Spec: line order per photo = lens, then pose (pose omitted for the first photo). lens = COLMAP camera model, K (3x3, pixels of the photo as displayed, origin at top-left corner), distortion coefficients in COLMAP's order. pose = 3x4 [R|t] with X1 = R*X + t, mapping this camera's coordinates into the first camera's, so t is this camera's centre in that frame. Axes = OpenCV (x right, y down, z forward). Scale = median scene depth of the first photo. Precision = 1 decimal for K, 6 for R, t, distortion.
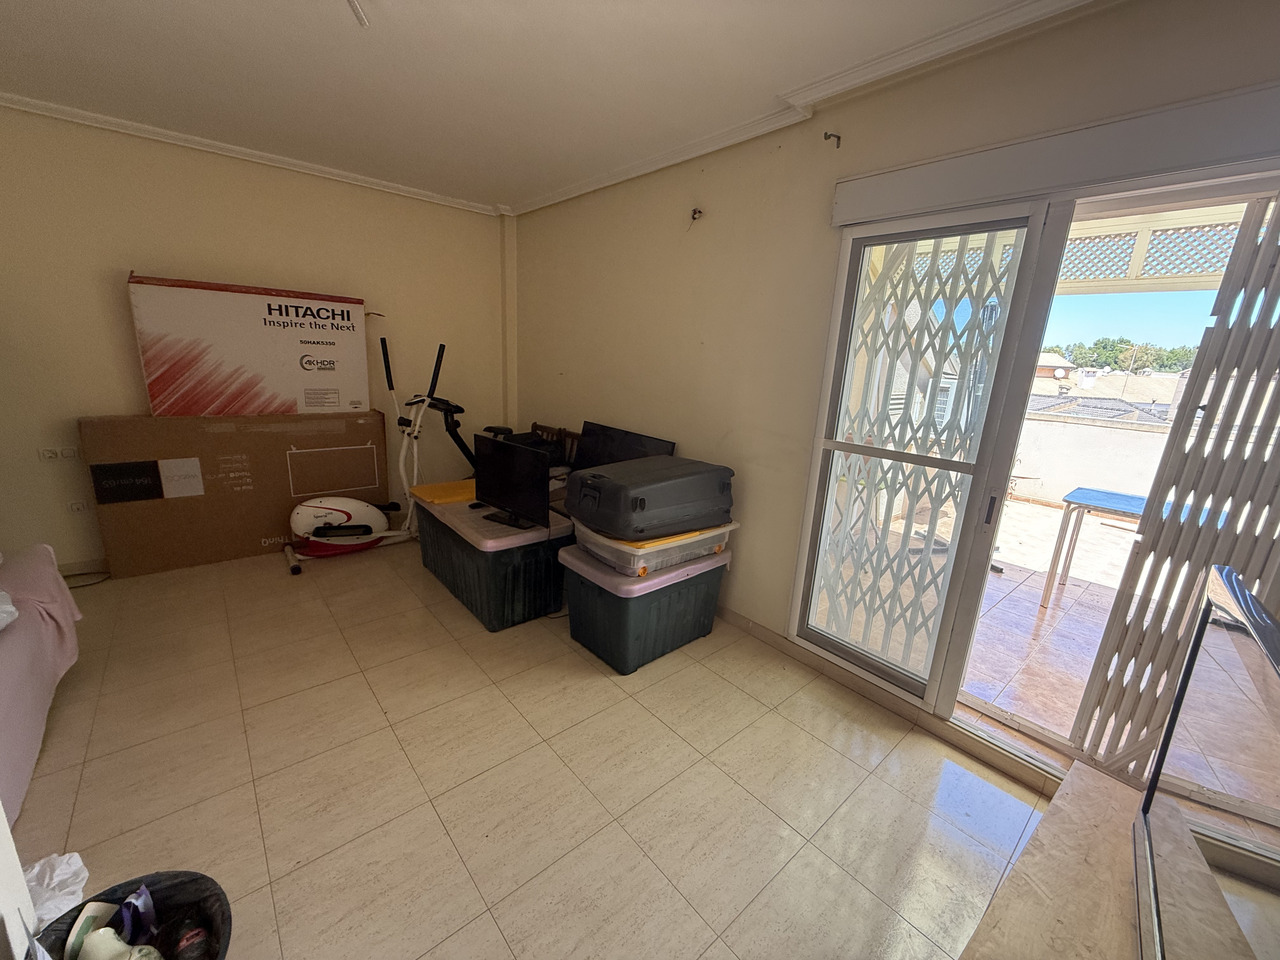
lens RADIAL K [[509.5, 0, 635.3], [0, 509.5, 478.8], [0, 0, 1]] dist [-0.001300, 0.000258]
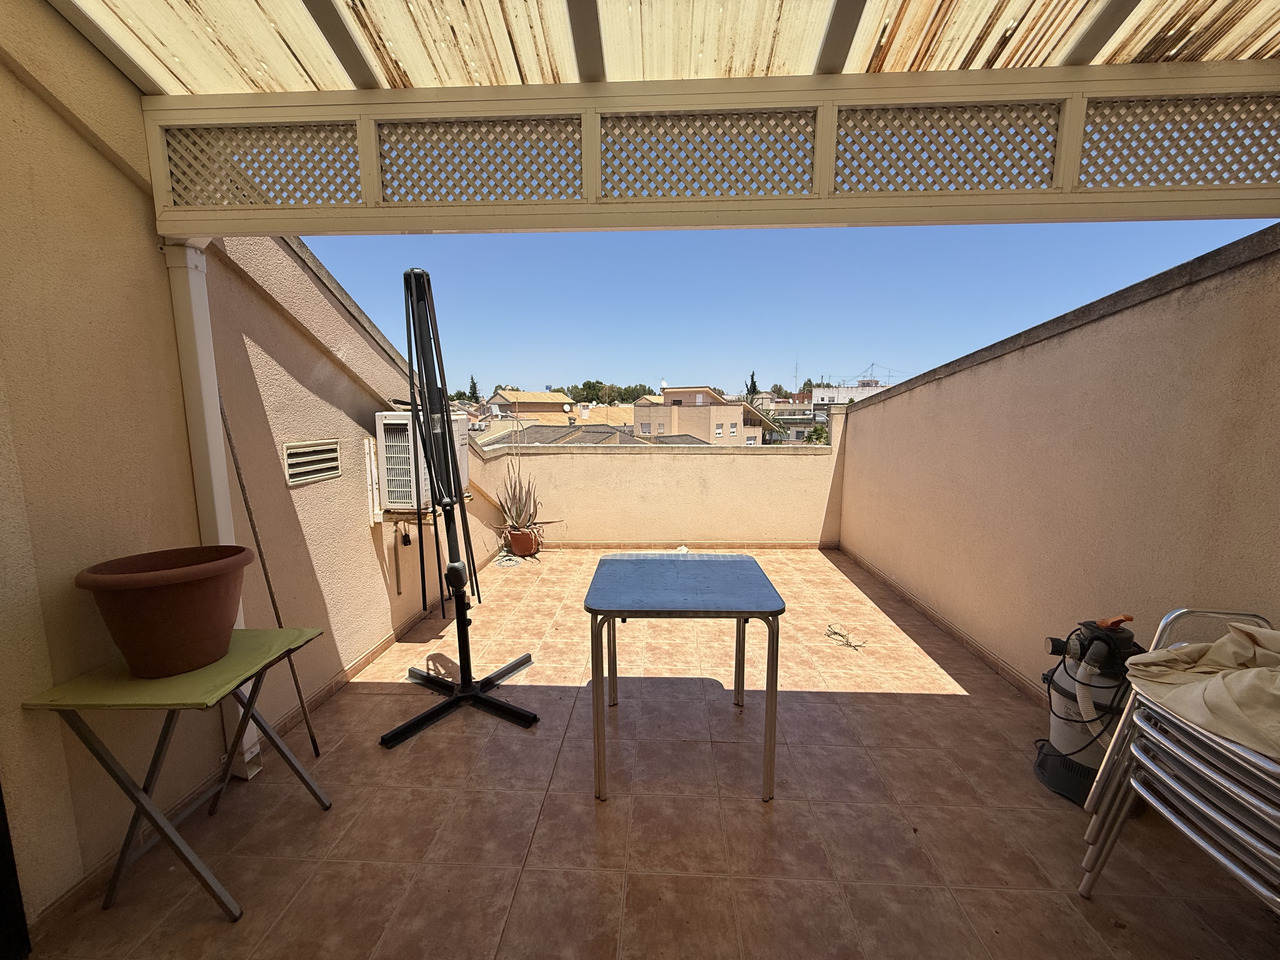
lens RADIAL K [[509.5, 0, 638.4], [0, 509.5, 479.2], [0, 0, 1]] dist [-0.001300, 0.000258]
pose [[0.679730, -0.151694, 0.717604, 0.413092], [0.213020, 0.977036, 0.004758, -0.069456], [-0.701847, 0.149630, 0.696435, 0.452956]]
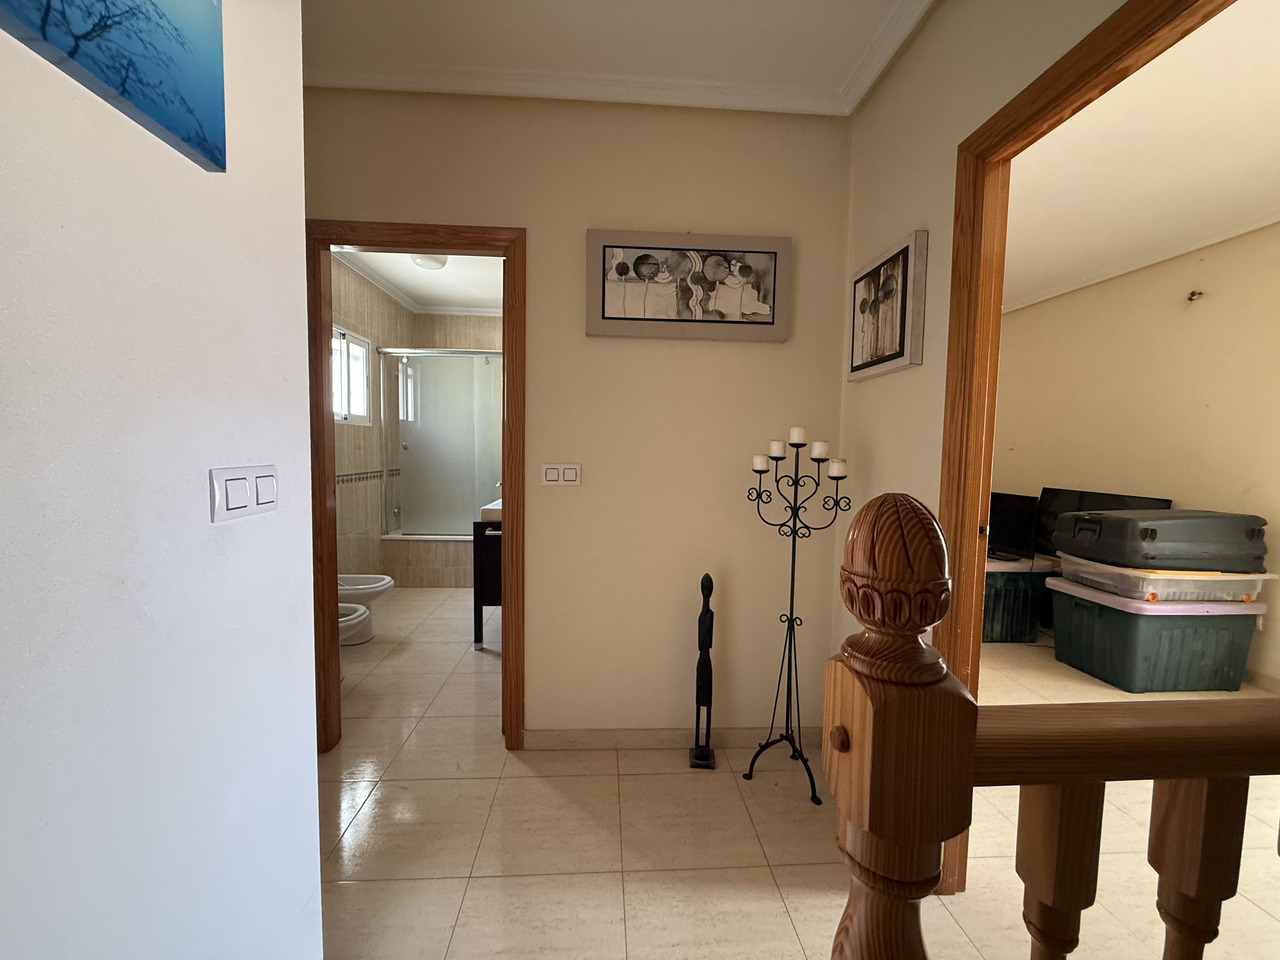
lens RADIAL K [[509.5, 0, 632.3], [0, 509.5, 480.6], [0, 0, 1]] dist [-0.001300, 0.000258]
pose [[0.795488, 0.000619, -0.605968, -0.198581], [-0.123203, 0.979278, -0.160735, 0.227837], [0.593312, 0.202520, 0.779081, -0.563679]]
